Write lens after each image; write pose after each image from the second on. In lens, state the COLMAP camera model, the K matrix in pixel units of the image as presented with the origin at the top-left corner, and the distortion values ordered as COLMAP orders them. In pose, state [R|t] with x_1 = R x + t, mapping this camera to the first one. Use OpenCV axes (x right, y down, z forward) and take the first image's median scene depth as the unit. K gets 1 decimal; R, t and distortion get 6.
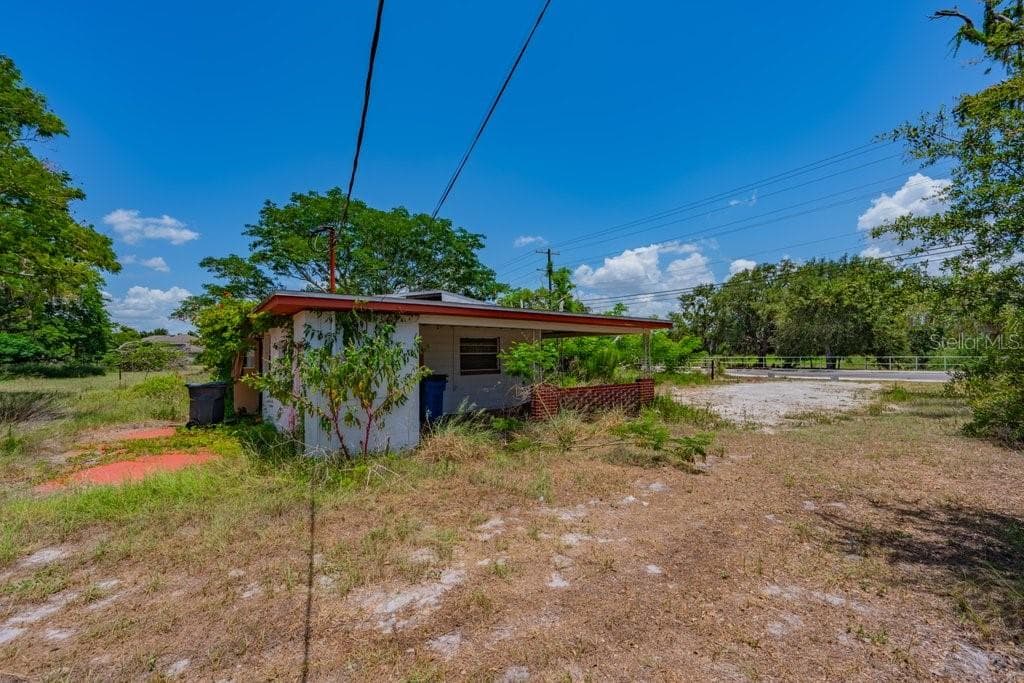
lens RADIAL K [[446.3, 0, 513.7], [0, 446.3, 340.6], [0, 0, 1]] dist [0.001336, 0.000484]
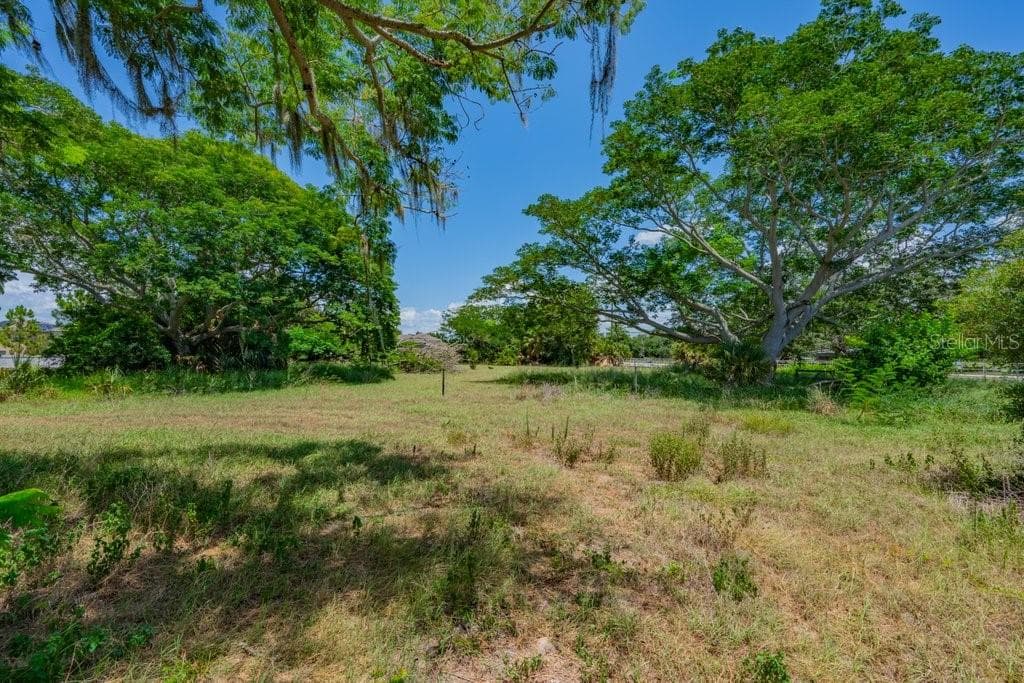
lens RADIAL K [[446.3, 0, 513.7], [0, 446.3, 340.6], [0, 0, 1]] dist [0.001336, 0.000484]
pose [[0.917893, -0.000190, -0.396828, -0.770728], [-0.000701, 0.999998, -0.002099, 0.022519], [0.396827, 0.002205, 0.917891, 0.688129]]
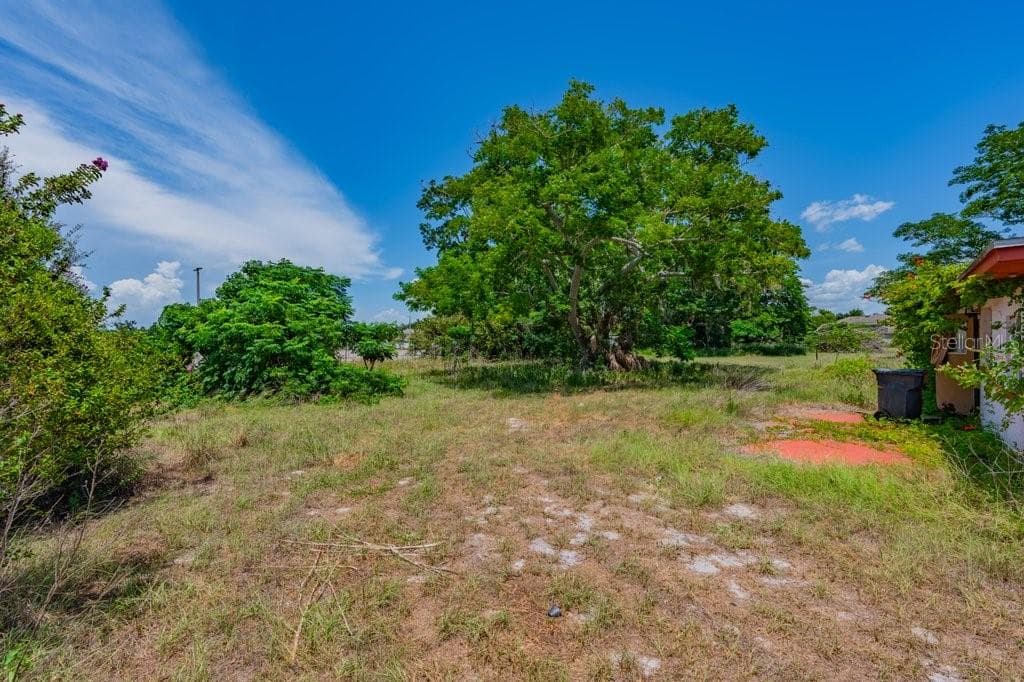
lens RADIAL K [[446.3, 0, 513.7], [0, 446.3, 340.1], [0, 0, 1]] dist [0.001336, 0.000484]
pose [[0.237141, 0.005624, -0.971459, -0.029298], [0.034276, 0.999312, 0.014152, 0.001416], [0.970870, -0.036654, 0.236786, 0.080426]]
